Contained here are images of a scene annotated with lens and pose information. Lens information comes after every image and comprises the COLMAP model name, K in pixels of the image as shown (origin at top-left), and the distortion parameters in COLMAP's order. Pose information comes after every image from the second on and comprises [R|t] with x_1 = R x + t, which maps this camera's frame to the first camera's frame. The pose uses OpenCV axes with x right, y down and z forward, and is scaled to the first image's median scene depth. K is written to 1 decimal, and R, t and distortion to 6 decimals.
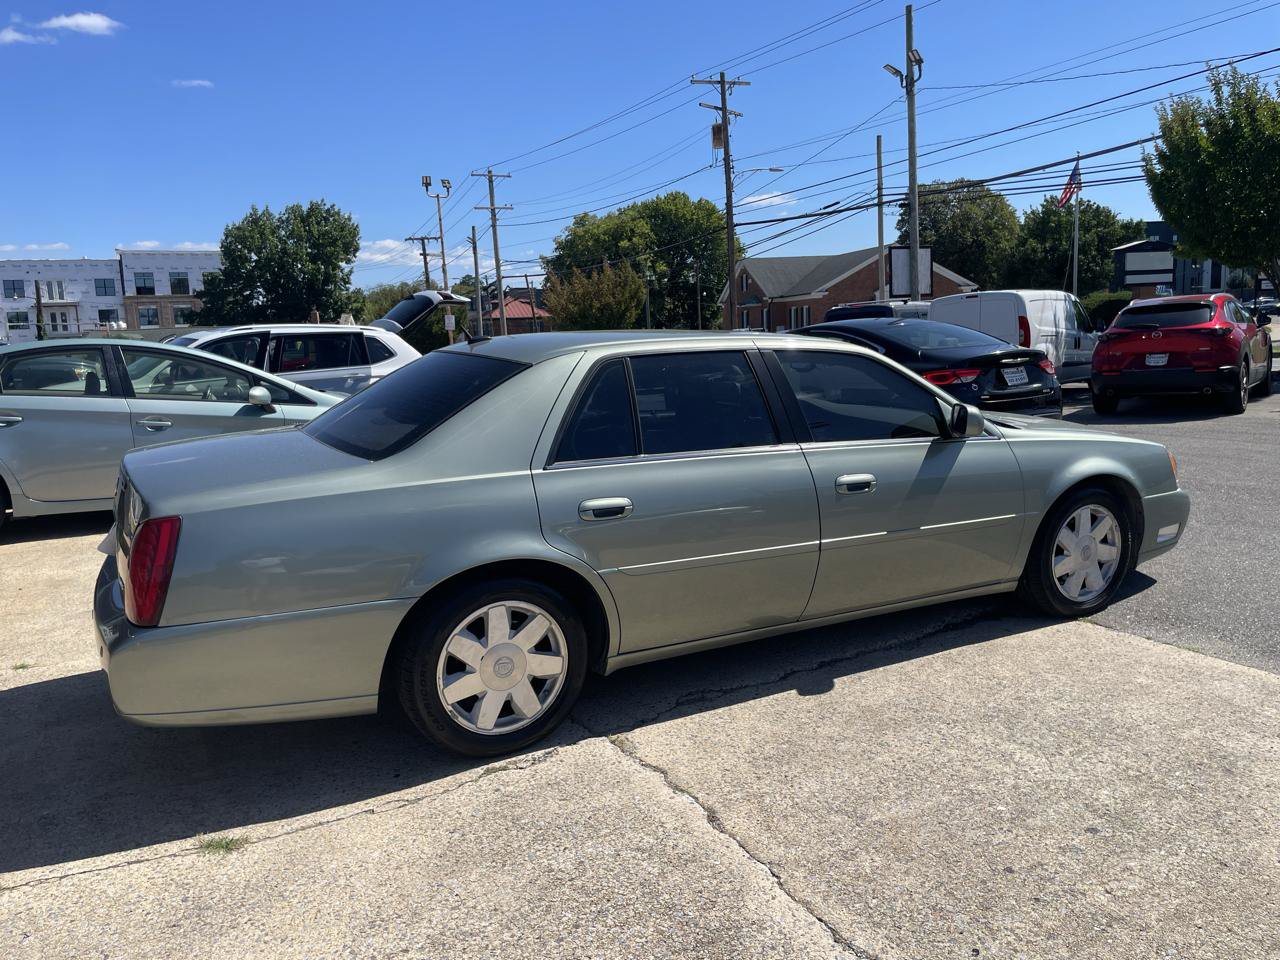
lens RADIAL K [[952.5, 0, 645.8], [0, 952.5, 481.2], [0, 0, 1]] dist [0.087537, -0.120264]
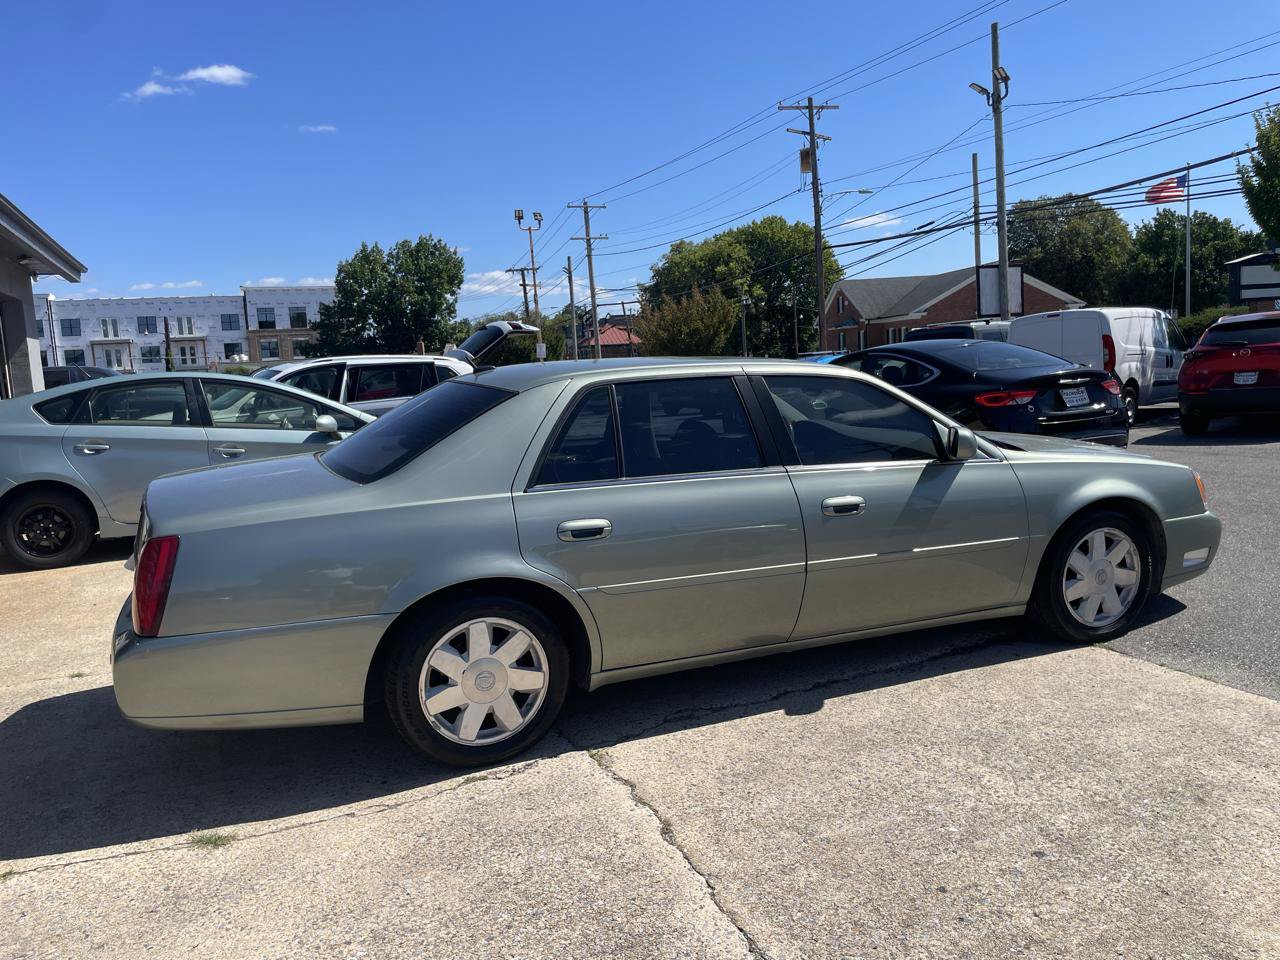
lens RADIAL K [[951.4, 0, 651.6], [0, 951.4, 480.8], [0, 0, 1]] dist [0.086182, -0.118273]
pose [[0.995329, -0.002760, -0.096506, 0.101444], [0.000289, 0.999672, -0.025608, 0.001664], [0.096545, 0.025460, 0.995003, -0.022477]]
